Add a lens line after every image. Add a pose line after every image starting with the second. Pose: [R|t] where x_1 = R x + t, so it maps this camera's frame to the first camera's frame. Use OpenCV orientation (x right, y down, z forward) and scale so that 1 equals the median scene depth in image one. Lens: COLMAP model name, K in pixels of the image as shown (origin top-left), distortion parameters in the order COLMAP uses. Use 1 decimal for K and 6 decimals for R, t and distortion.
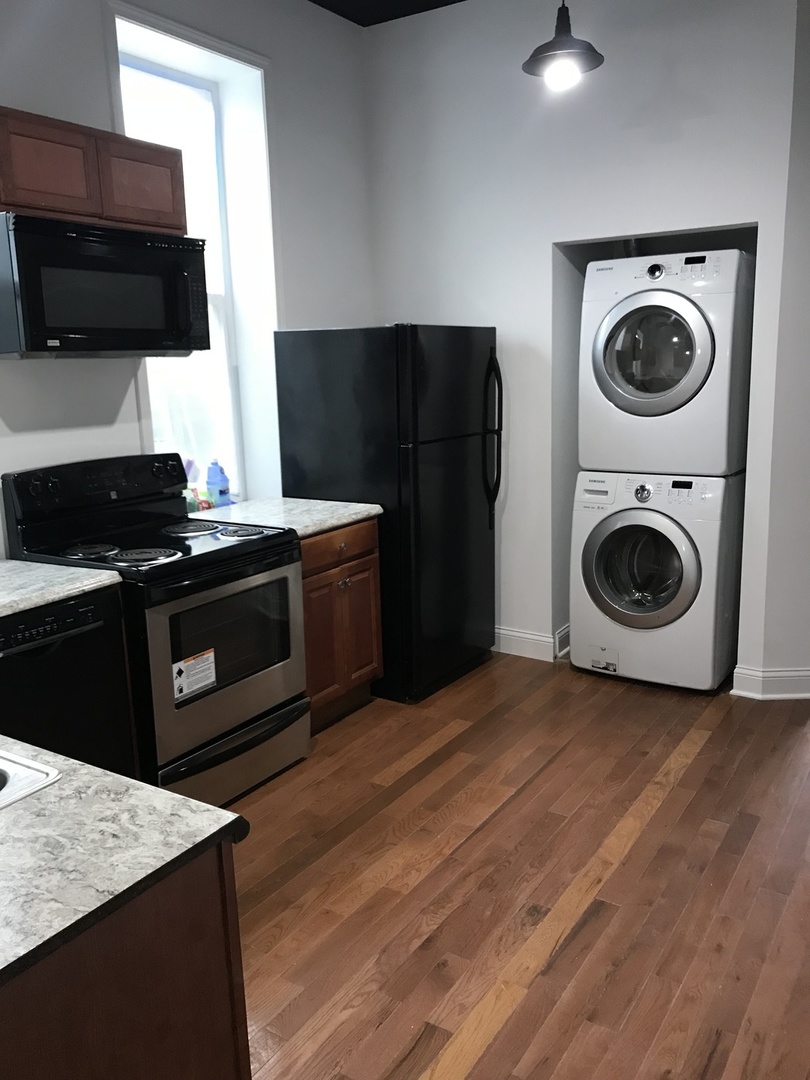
lens RADIAL K [[883.3, 0, 407.3], [0, 883.3, 534.8], [0, 0, 1]] dist [0.002312, -0.004238]
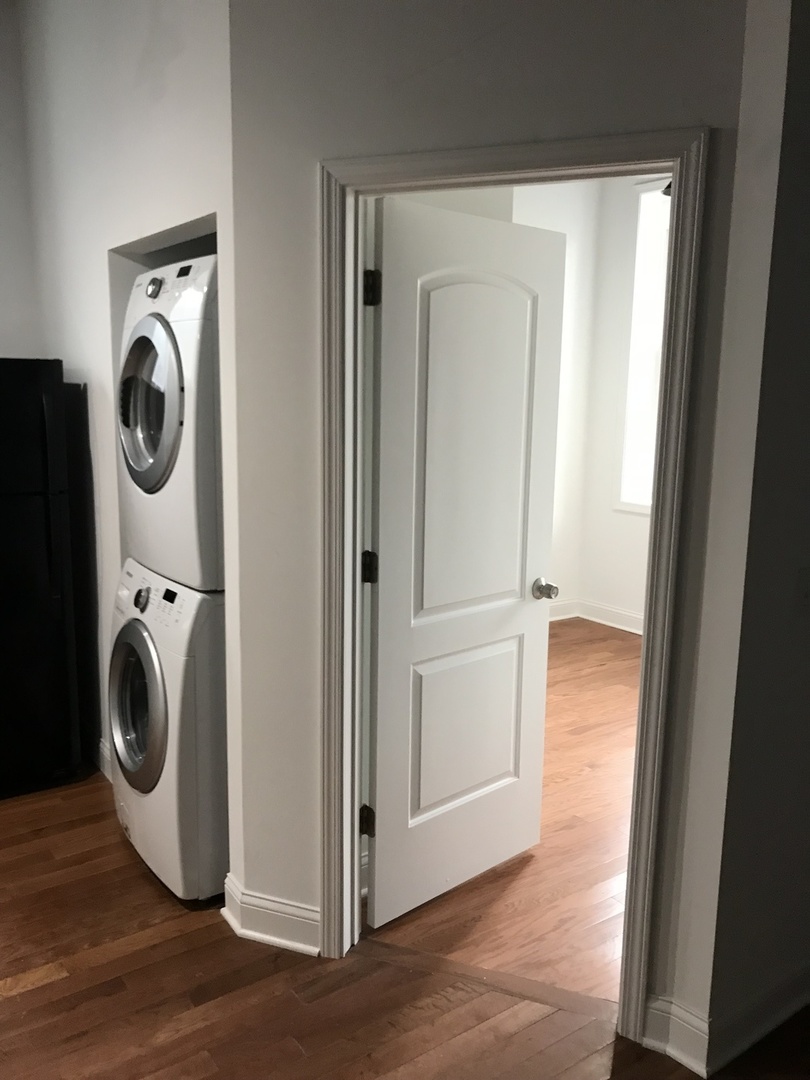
lens RADIAL K [[893.3, 0, 405.0], [0, 893.3, 540.0], [0, 0, 1]] dist [0.000556, -0.001383]
pose [[0.932225, 0.098321, -0.348266, 0.963252], [-0.105796, 0.994385, -0.002458, -0.156920], [0.346069, 0.039137, 0.937393, 0.547199]]
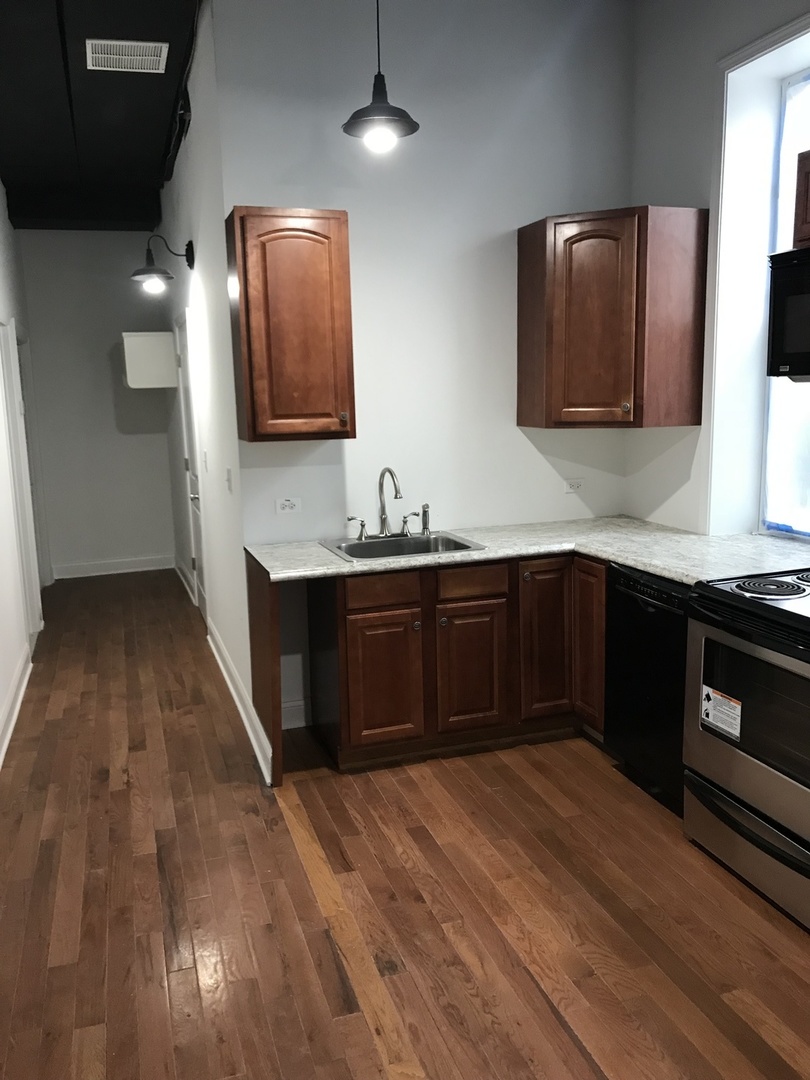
lens RADIAL K [[902.6, 0, 405.0], [0, 902.6, 540.0], [0, 0, 1]] dist [0.102789, -0.116389]
pose [[-0.629828, 0.173612, -0.757084, 0.698439], [-0.112700, 0.943960, 0.310222, -0.289914], [0.768515, 0.280710, -0.574966, 1.241109]]
